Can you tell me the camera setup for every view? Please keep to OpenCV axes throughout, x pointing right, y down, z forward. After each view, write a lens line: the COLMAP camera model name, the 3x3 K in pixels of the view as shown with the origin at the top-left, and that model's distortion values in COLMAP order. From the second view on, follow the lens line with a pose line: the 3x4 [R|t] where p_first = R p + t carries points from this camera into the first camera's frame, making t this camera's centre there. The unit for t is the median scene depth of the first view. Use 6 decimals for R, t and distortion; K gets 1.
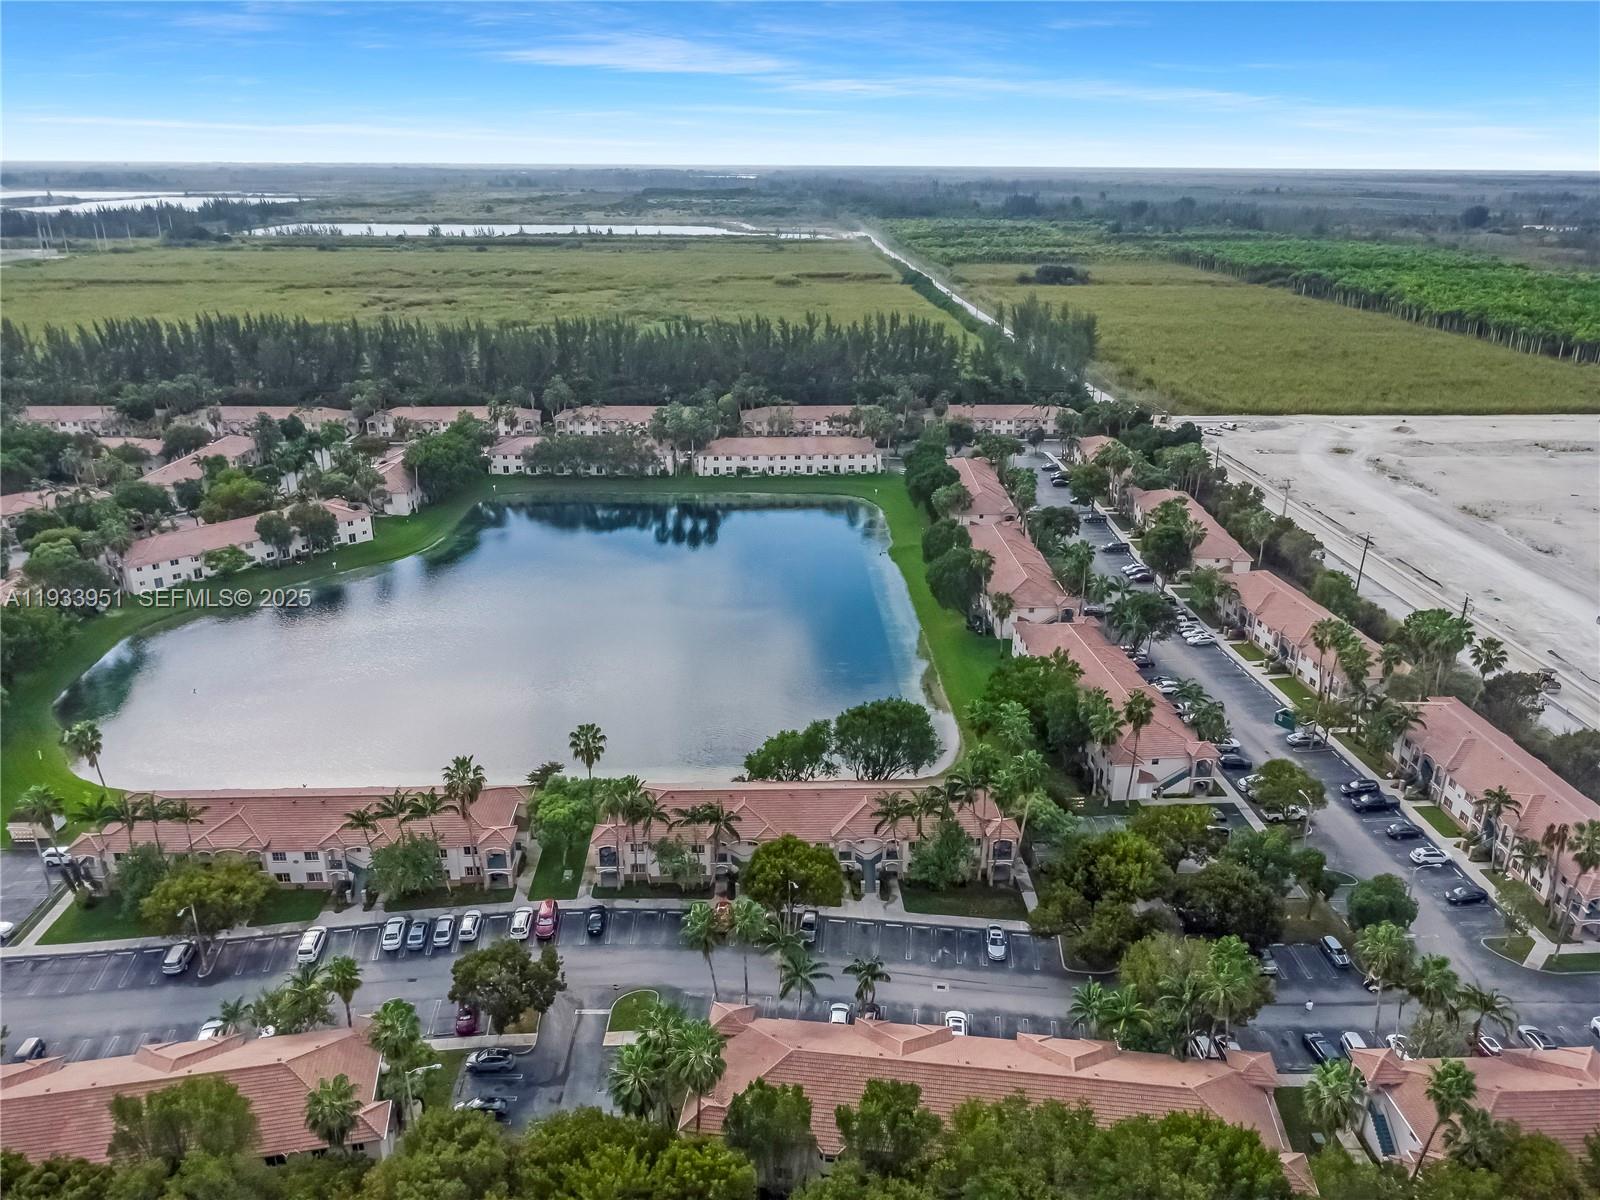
lens RADIAL K [[1111.5, 0, 795.6], [0, 1111.5, 593.8], [0, 0, 1]] dist [0.002170, 0.013552]
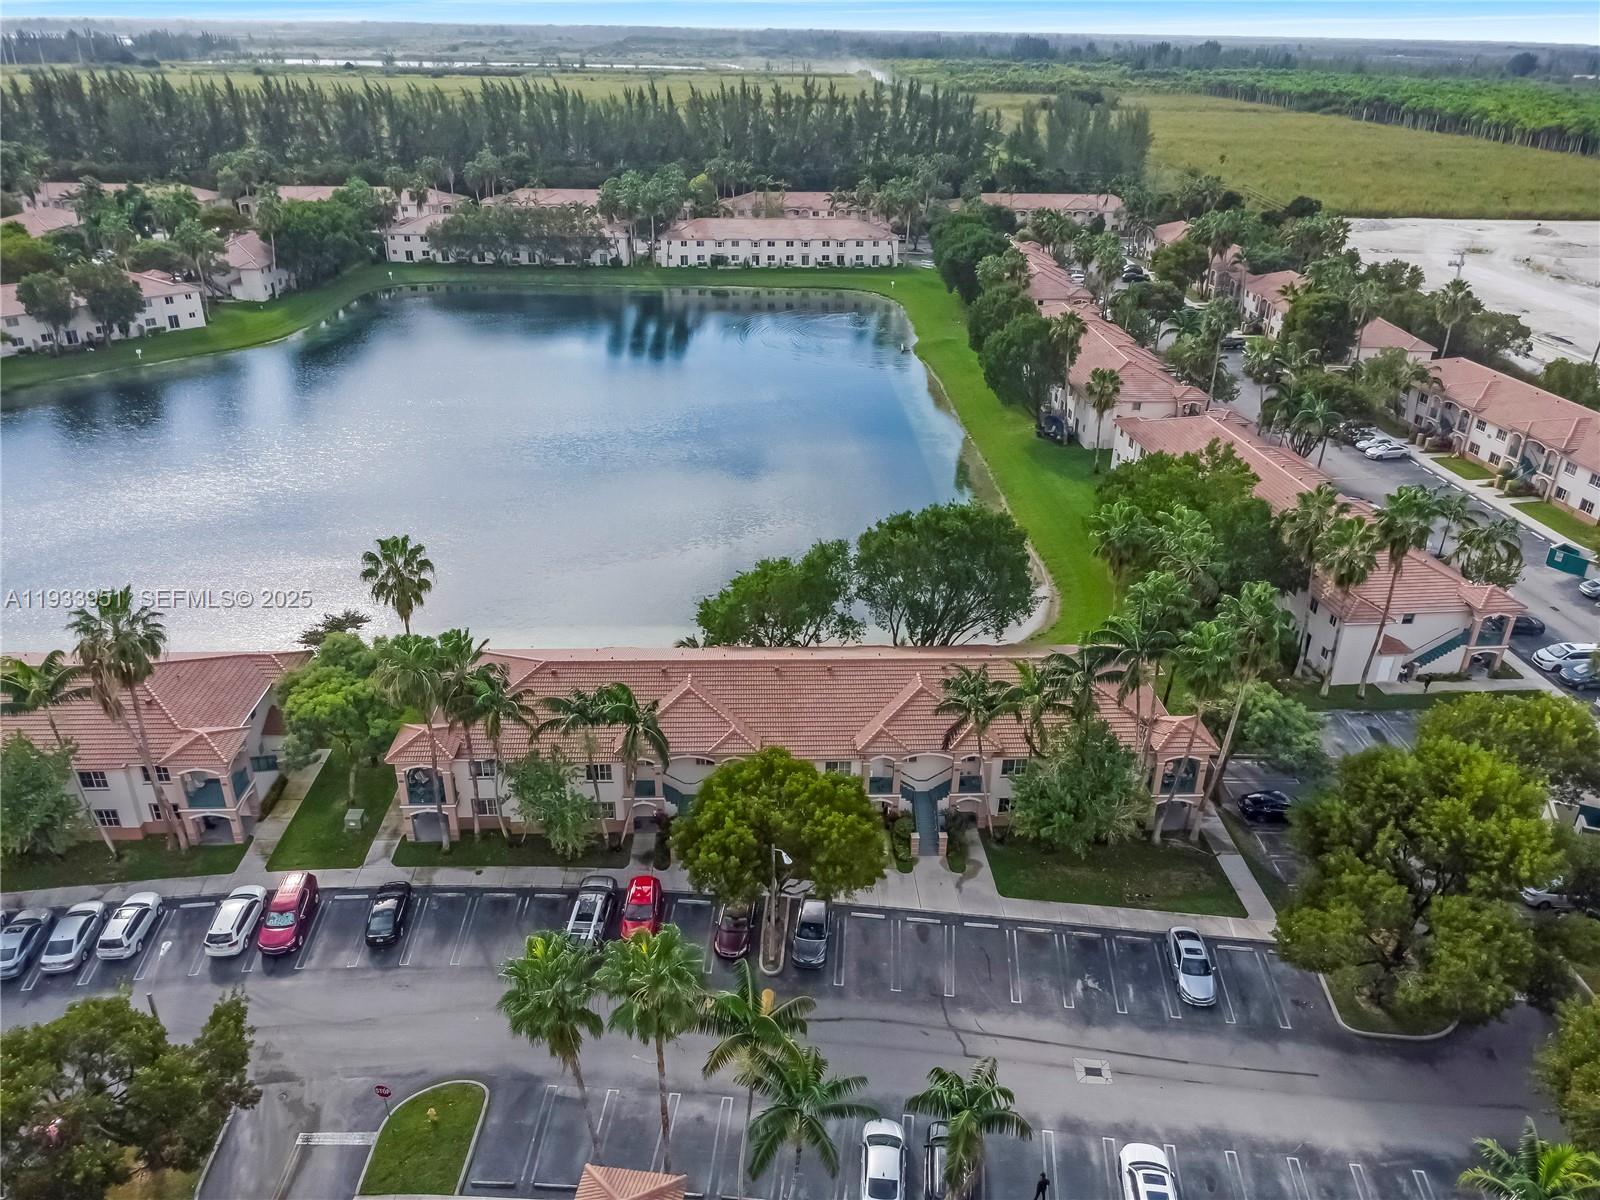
lens RADIAL K [[1111.5, 0, 804.0], [0, 1111.5, 599.9], [0, 0, 1]] dist [0.002170, 0.013552]
pose [[0.999818, 0.006590, 0.017926, -0.001511], [-0.008491, 0.994101, 0.108123, 0.079714], [-0.017107, -0.108256, 0.993976, 0.422750]]
